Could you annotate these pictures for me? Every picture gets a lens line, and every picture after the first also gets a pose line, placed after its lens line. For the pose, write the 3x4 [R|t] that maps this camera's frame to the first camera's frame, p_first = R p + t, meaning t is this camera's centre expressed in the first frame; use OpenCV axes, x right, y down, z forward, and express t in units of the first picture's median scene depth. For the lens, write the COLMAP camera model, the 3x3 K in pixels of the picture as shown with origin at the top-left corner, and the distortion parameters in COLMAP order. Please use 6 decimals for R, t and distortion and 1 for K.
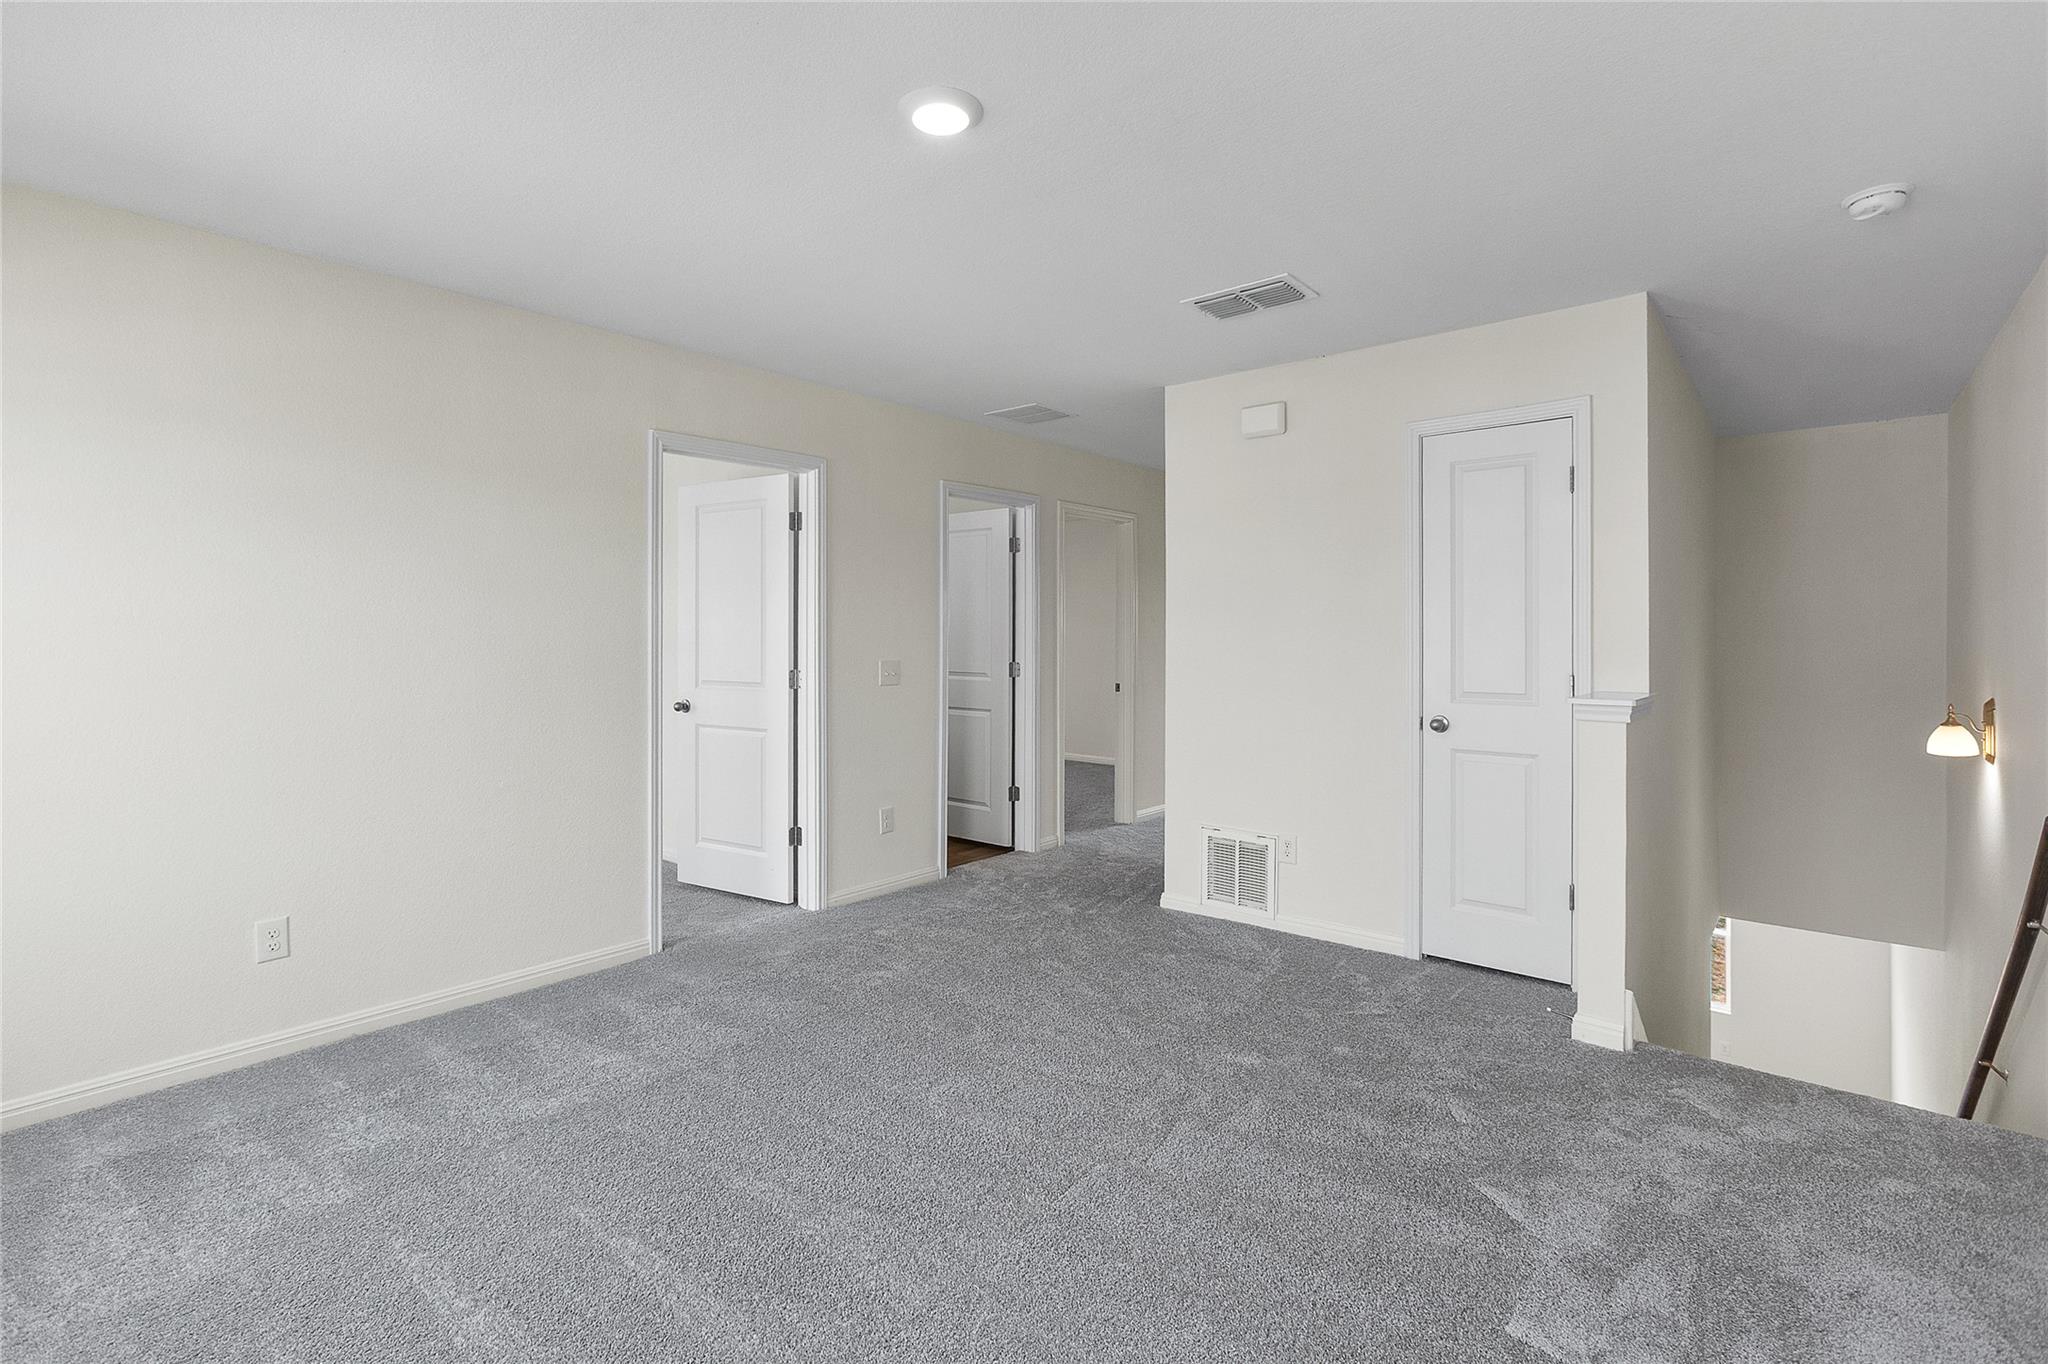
lens RADIAL K [[973.2, 0, 1022.5], [0, 973.2, 626.7], [0, 0, 1]] dist [0.000198, -0.000016]
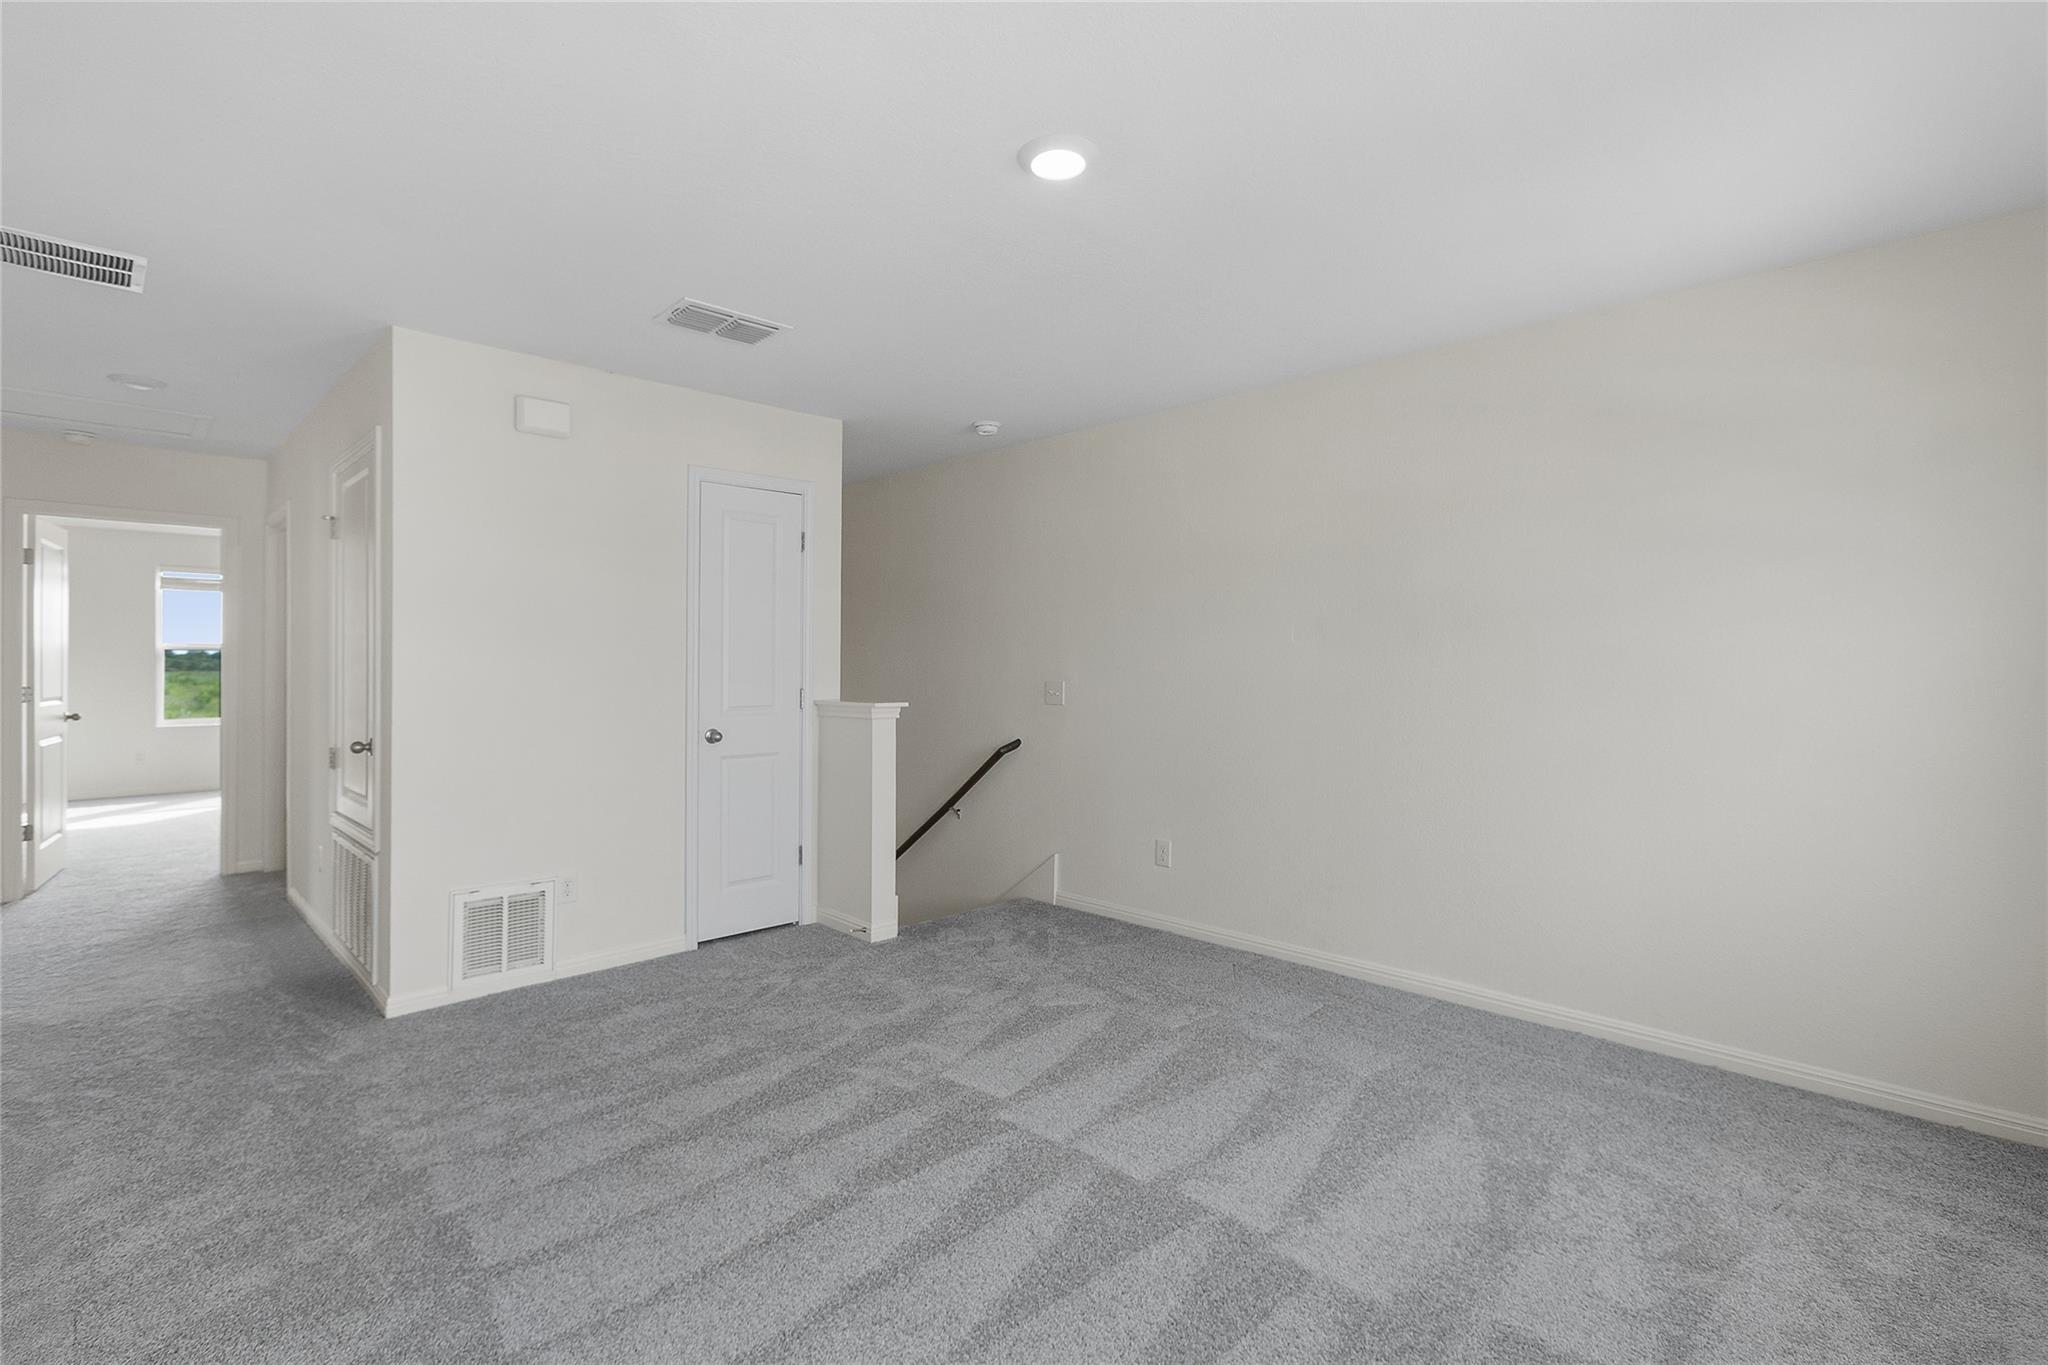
lens RADIAL K [[928.4, 0, 1021.3], [0, 928.4, 658.6], [0, 0, 1]] dist [-0.000509, -0.000066]
pose [[0.105451, 0.003440, 0.994419, -0.560652], [-0.009366, 0.999953, -0.002465, 0.008092], [-0.994380, -0.009054, 0.105479, 0.475644]]
